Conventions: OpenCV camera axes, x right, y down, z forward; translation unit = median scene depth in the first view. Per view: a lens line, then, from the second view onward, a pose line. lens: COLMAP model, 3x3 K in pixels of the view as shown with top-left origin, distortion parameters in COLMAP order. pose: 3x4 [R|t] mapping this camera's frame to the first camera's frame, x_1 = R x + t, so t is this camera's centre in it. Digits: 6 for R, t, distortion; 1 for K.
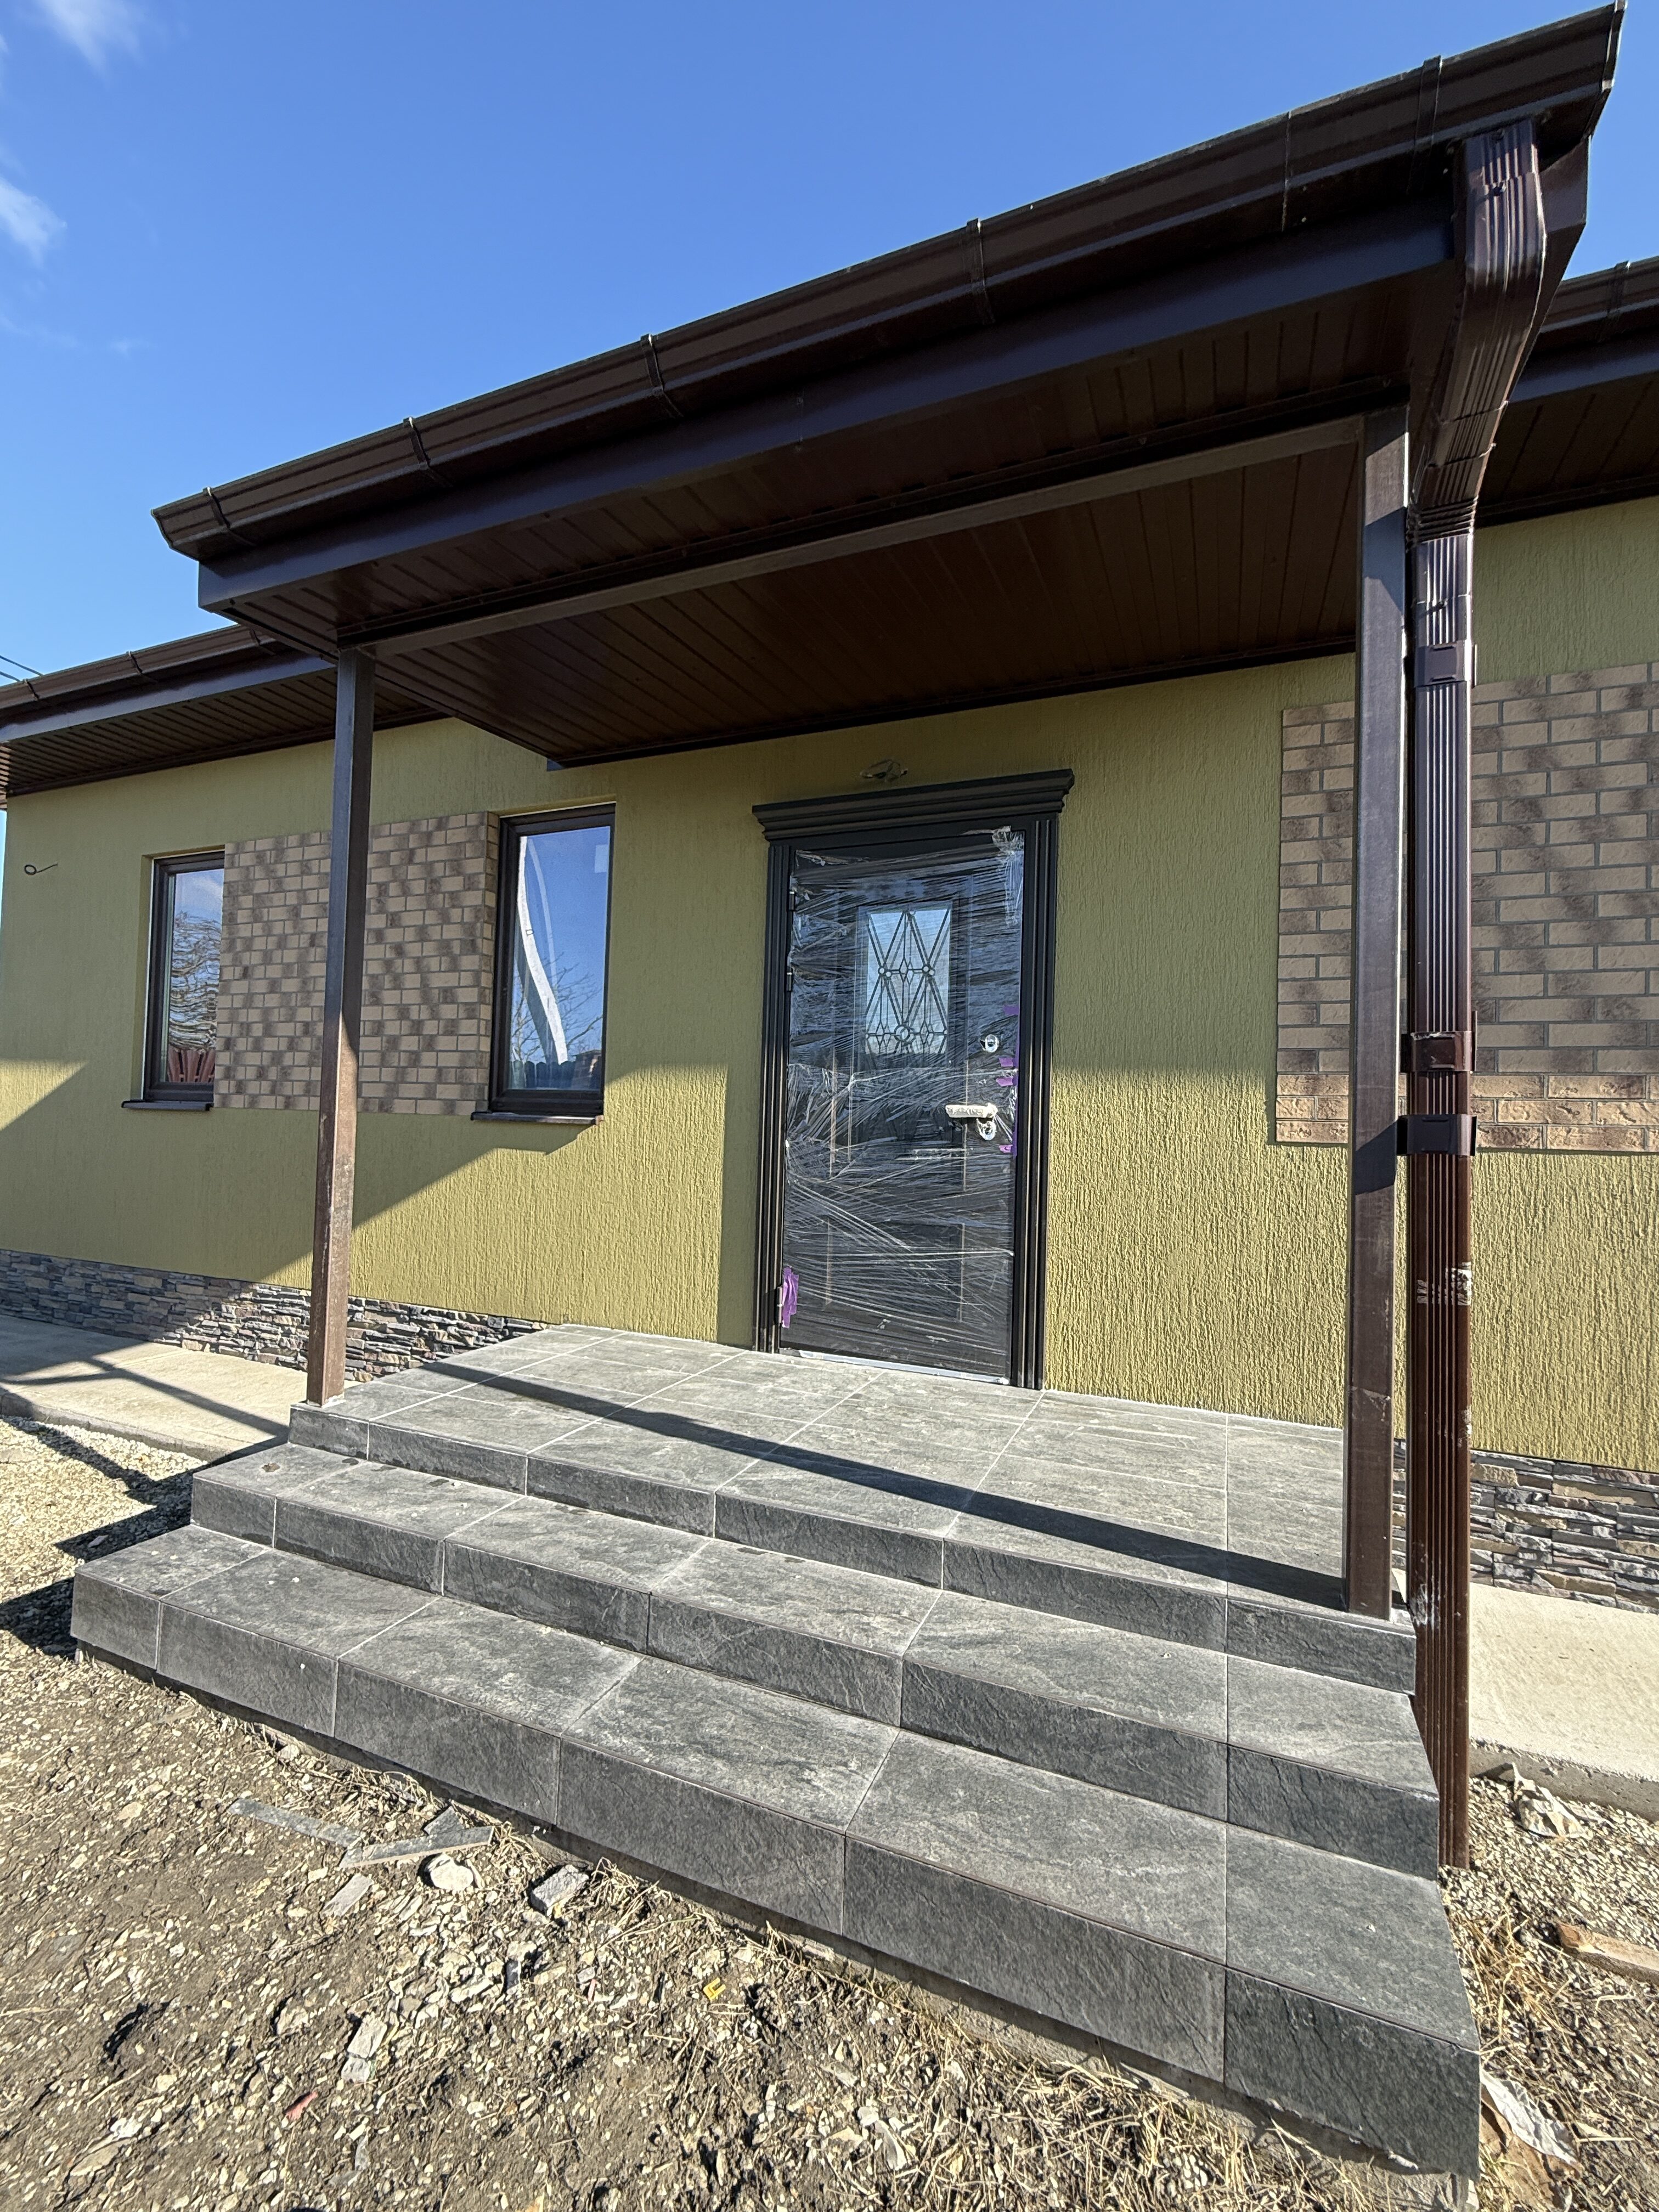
lens RADIAL K [[940.7, 0, 834.2], [0, 940.7, 1108.4], [0, 0, 1]] dist [-0.000964, 0.000888]
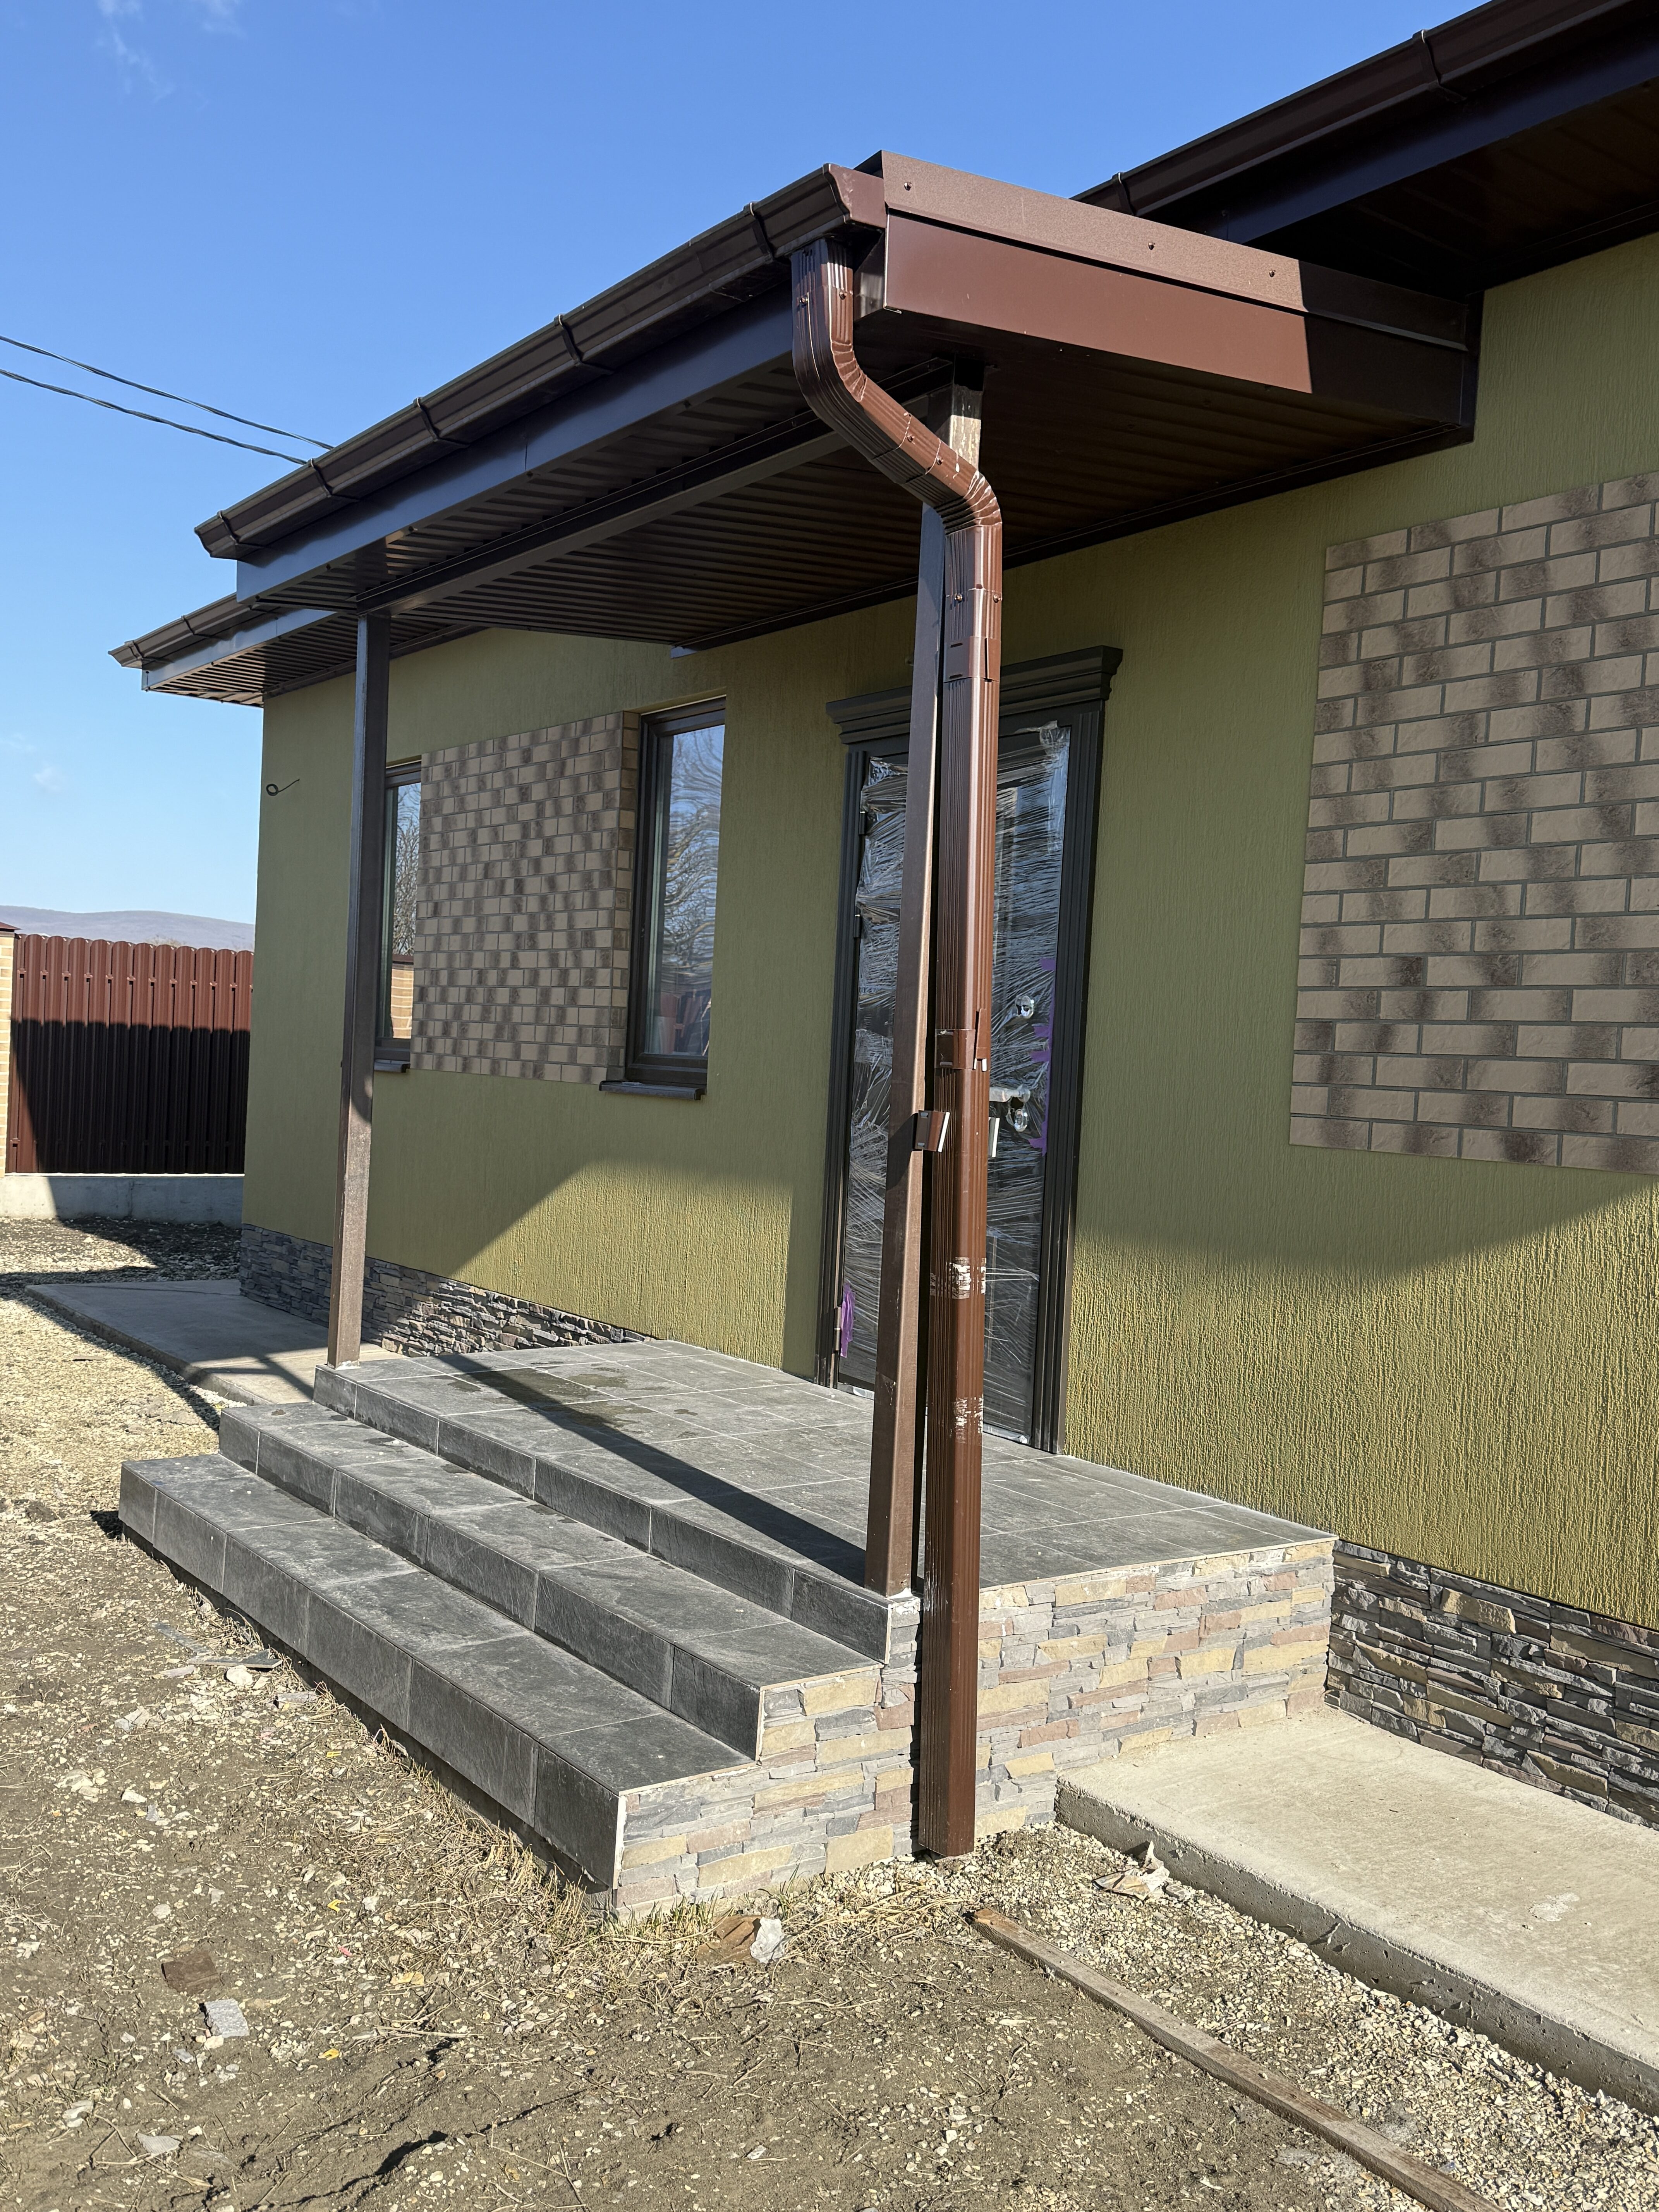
lens RADIAL K [[1938.5, 0, 831.6], [0, 1938.5, 1118.8], [0, 0, 1]] dist [0.112154, -0.100416]
pose [[0.852764, 0.028264, -0.521531, 0.701223], [-0.012809, 0.999366, 0.033216, -0.022770], [0.522139, -0.021645, 0.852586, -0.364387]]
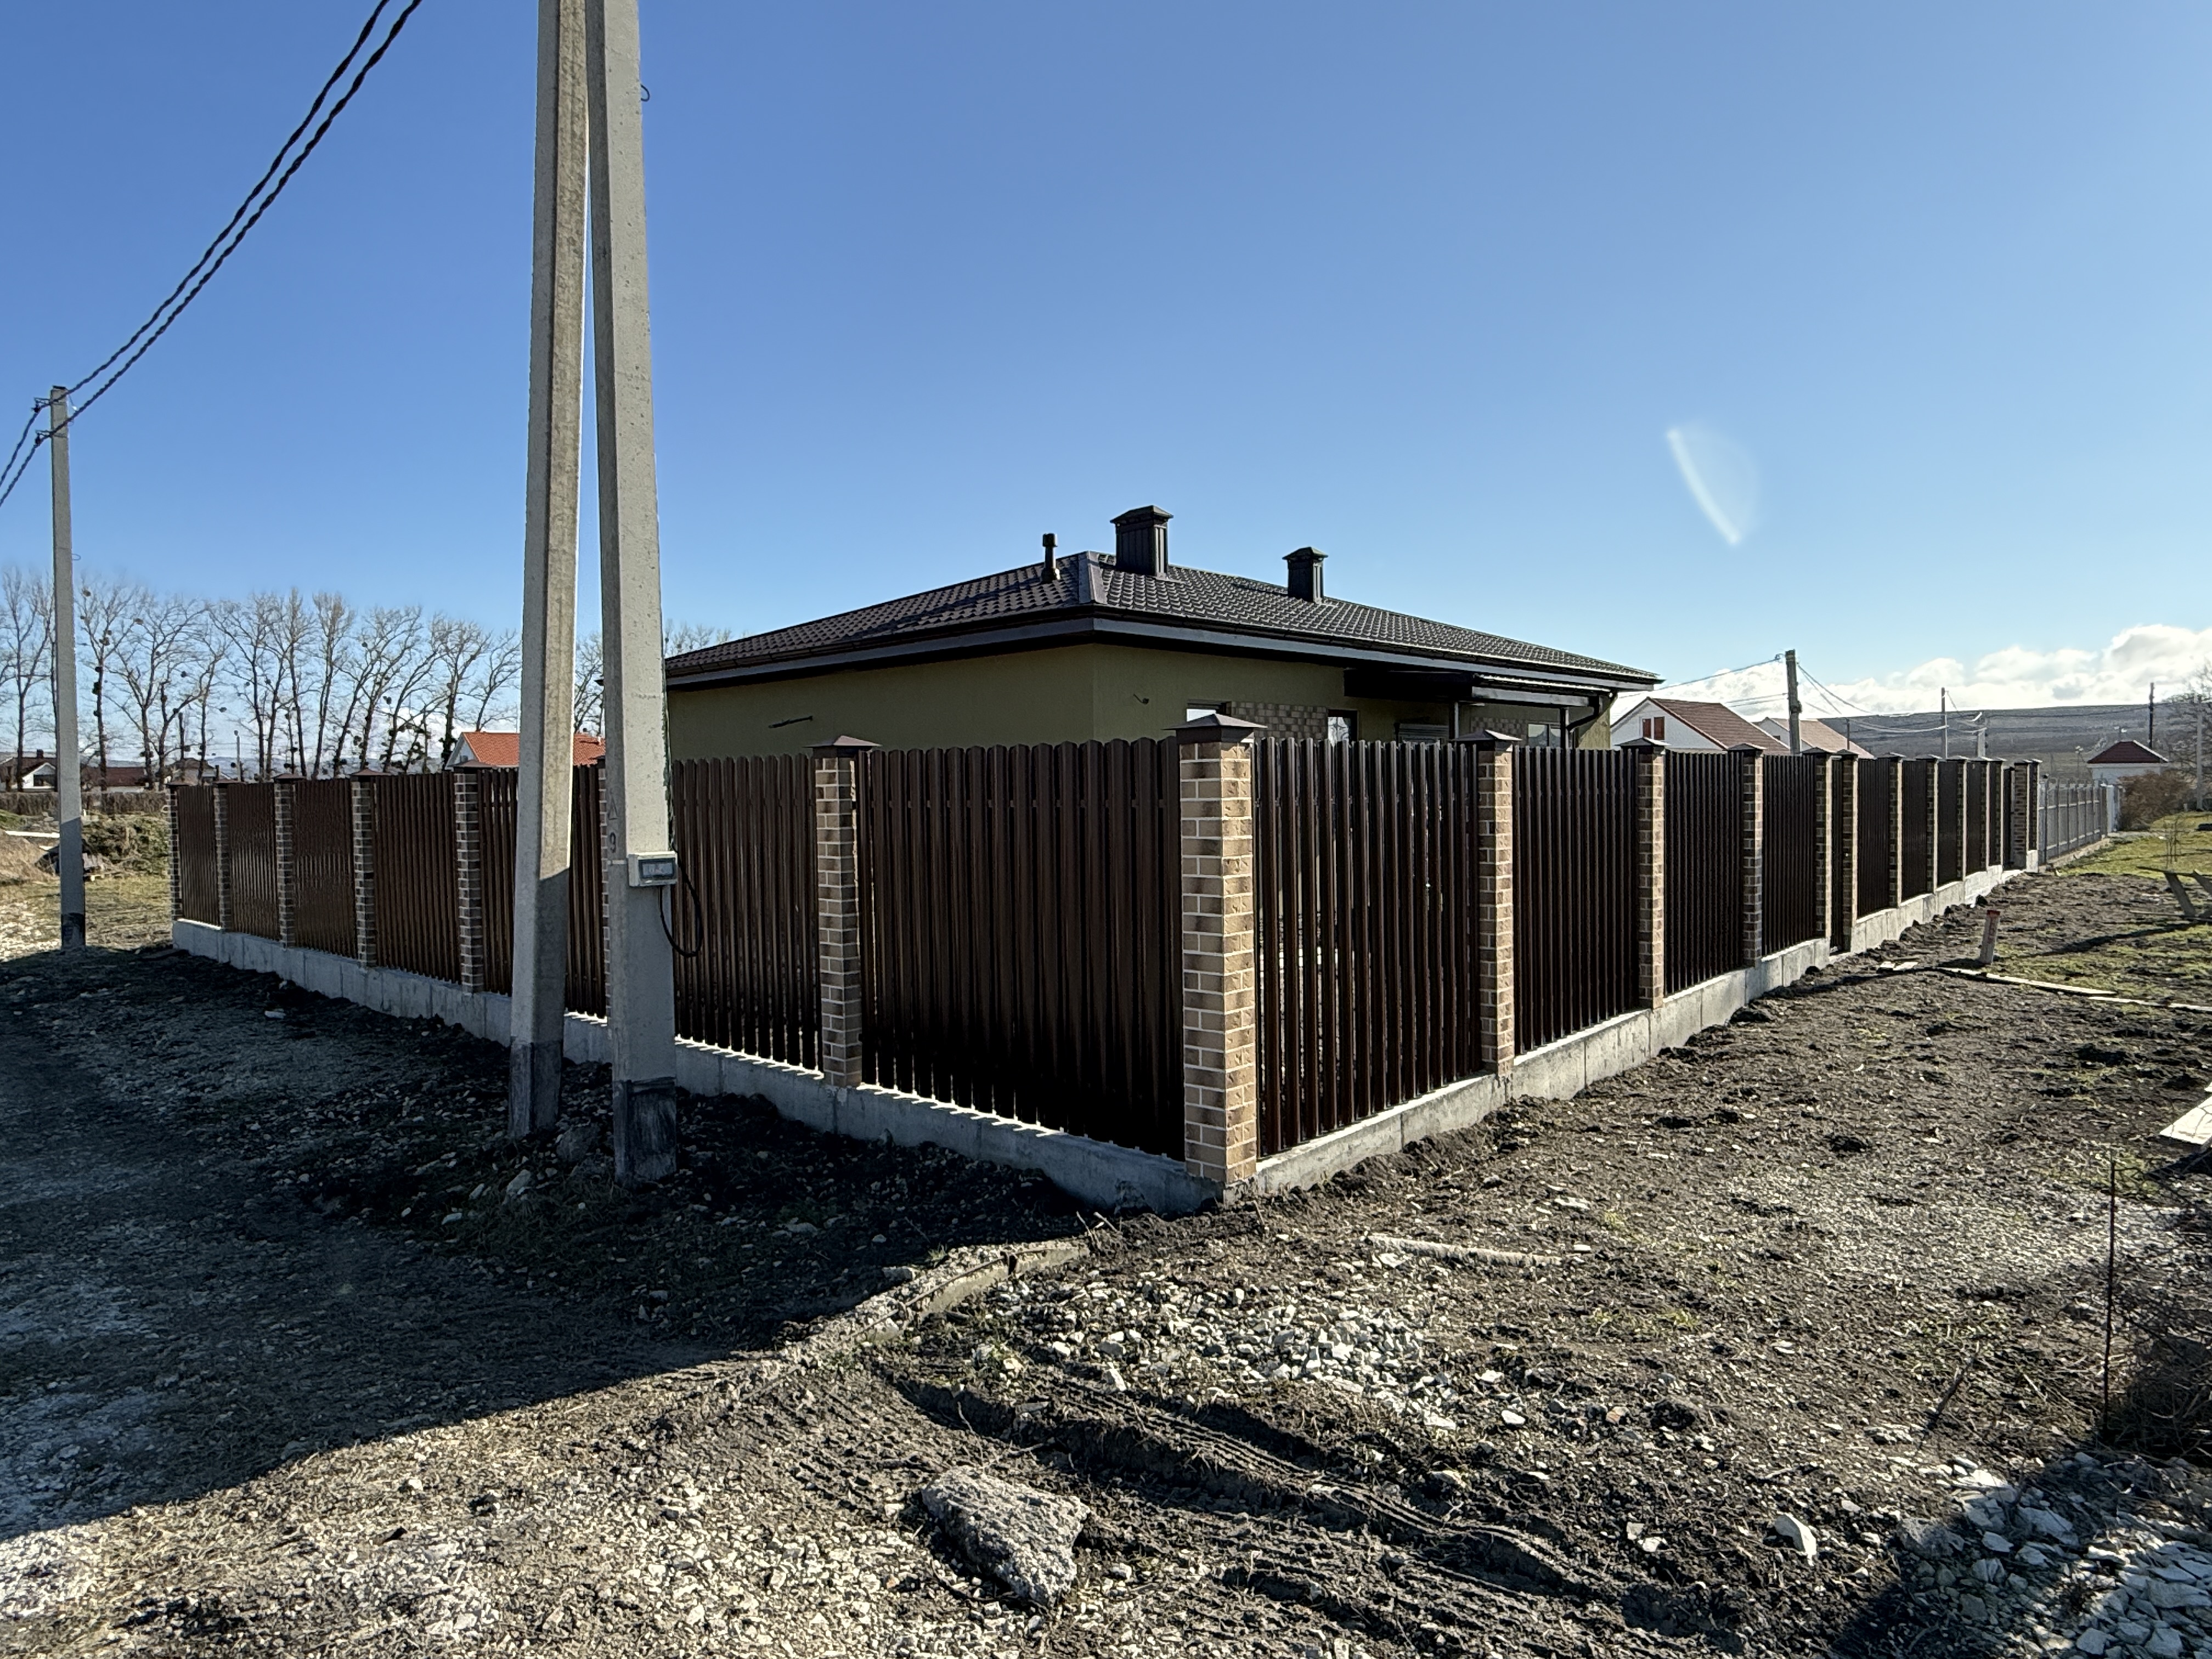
lens RADIAL K [[1278.3, 0, 1095.2], [0, 1278.3, 824.6], [0, 0, 1]] dist [0.001606, -0.001418]
pose [[0.370505, -0.062827, 0.926703, -3.887841], [0.006289, 0.997857, 0.065137, -0.241598], [-0.928809, -0.018305, 0.370106, 0.332422]]
